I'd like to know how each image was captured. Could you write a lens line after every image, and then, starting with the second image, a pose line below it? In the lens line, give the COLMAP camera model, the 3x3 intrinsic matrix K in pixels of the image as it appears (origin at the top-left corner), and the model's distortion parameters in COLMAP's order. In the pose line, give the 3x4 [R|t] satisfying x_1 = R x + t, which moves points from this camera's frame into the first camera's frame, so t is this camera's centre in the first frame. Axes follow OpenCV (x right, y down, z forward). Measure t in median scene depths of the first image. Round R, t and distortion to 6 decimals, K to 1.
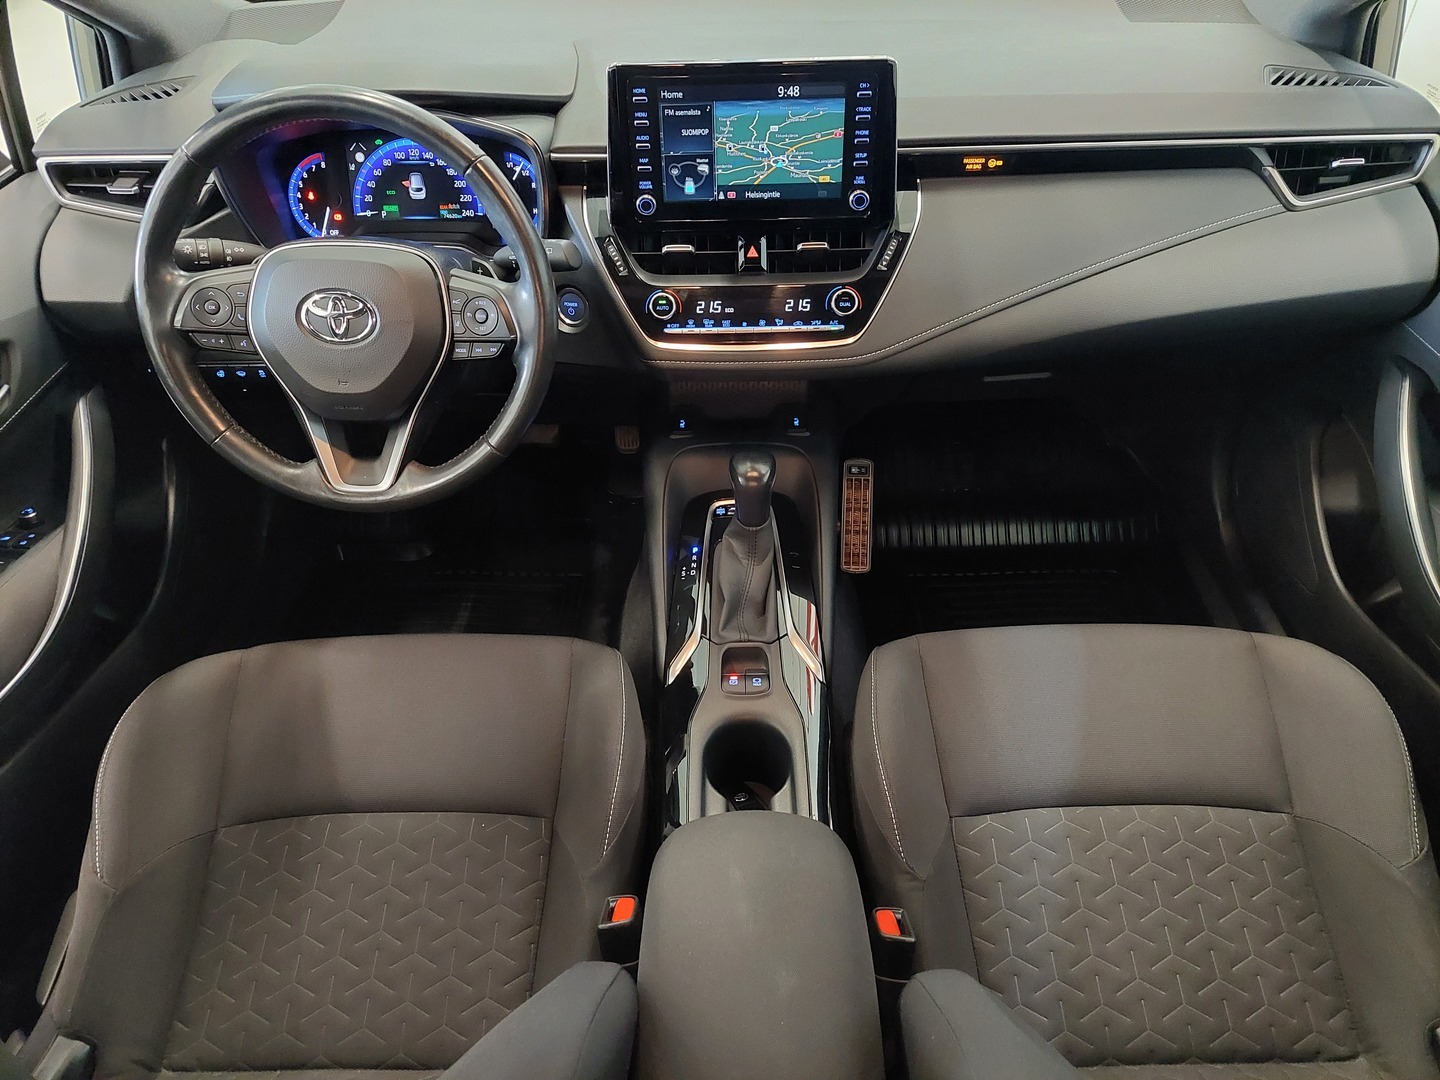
lens RADIAL K [[1046.7, 0, 714.9], [0, 1046.7, 583.5], [0, 0, 1]] dist [0.055598, -0.061115]
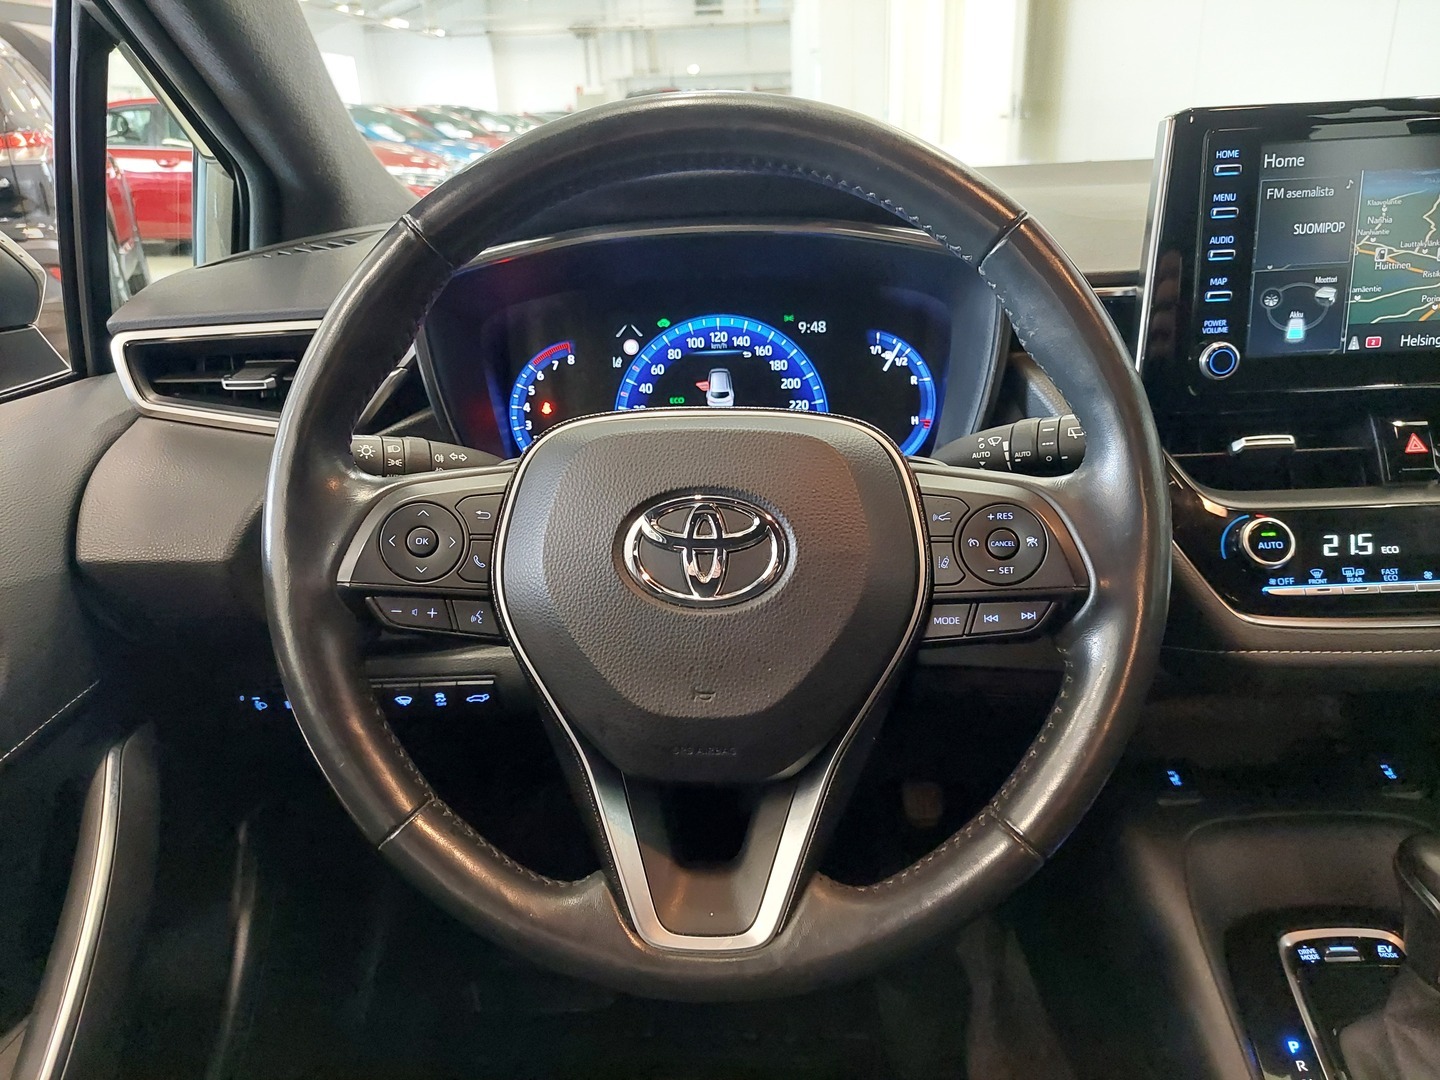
lens RADIAL K [[1067.0, 0, 698.0], [0, 1067.0, 561.9], [0, 0, 1]] dist [0.061118, -0.097041]
pose [[0.998725, -0.023647, -0.044608, -0.300863], [0.006883, 0.939052, -0.343707, -0.081702], [0.050017, 0.342962, 0.938017, 0.513532]]
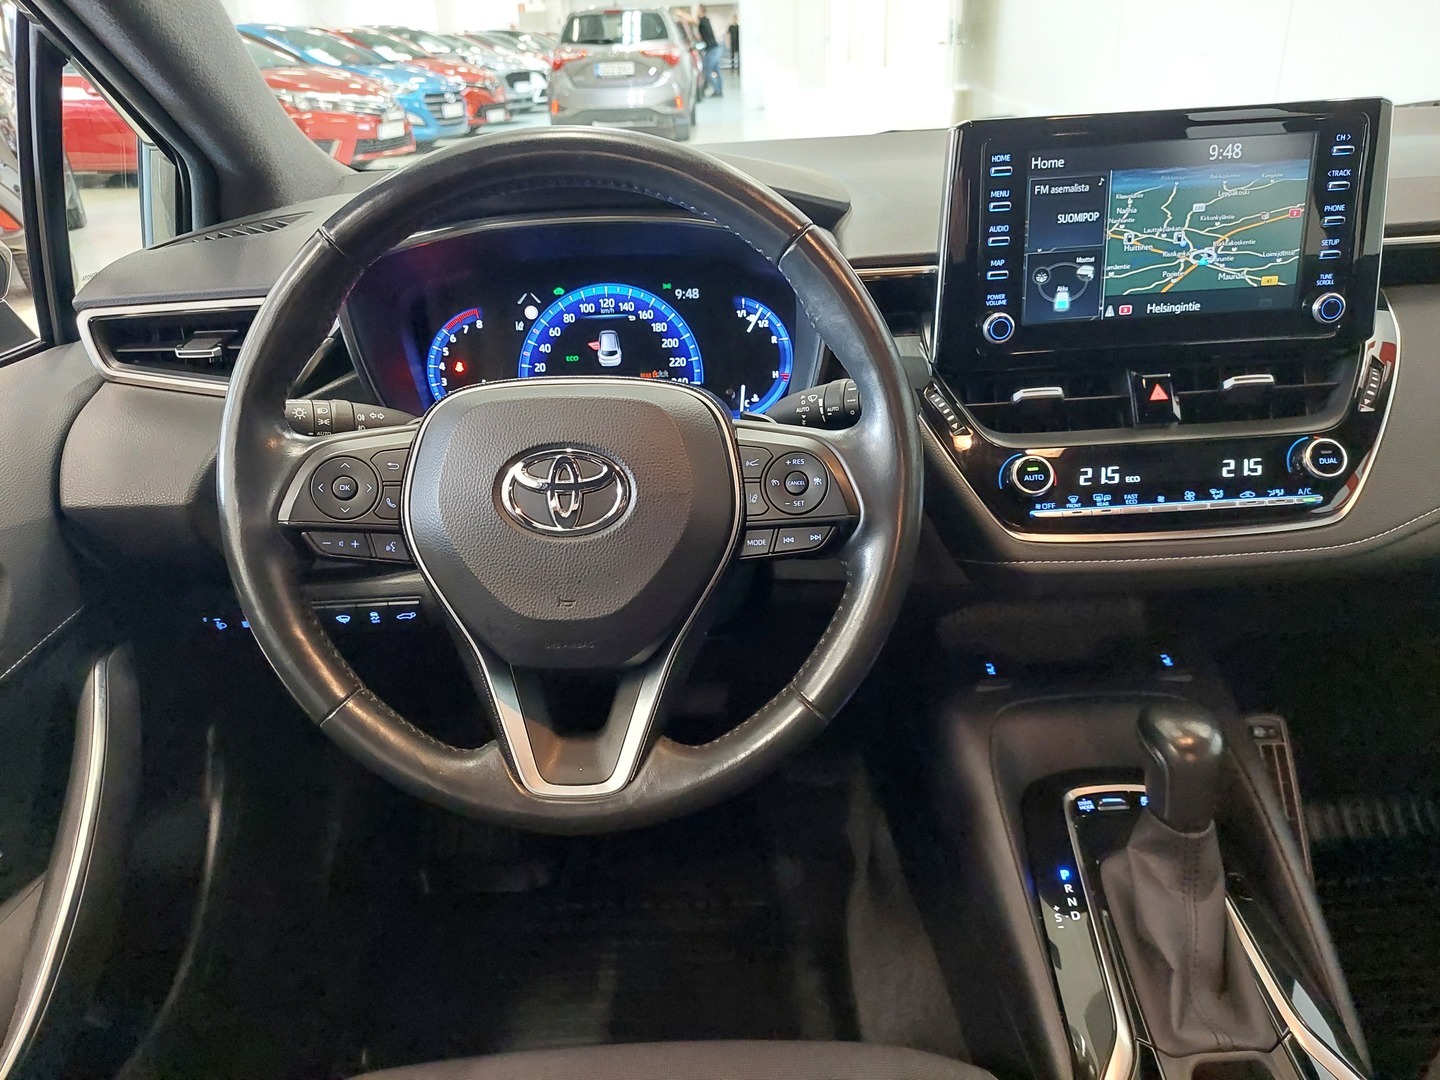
lens RADIAL K [[1067.0, 0, 698.0], [0, 1067.0, 561.9], [0, 0, 1]] dist [0.061118, -0.097041]
pose [[0.999140, -0.040263, -0.009882, -0.247399], [0.035886, 0.959293, -0.280122, -0.042581], [0.020758, 0.279526, 0.959914, 0.399095]]
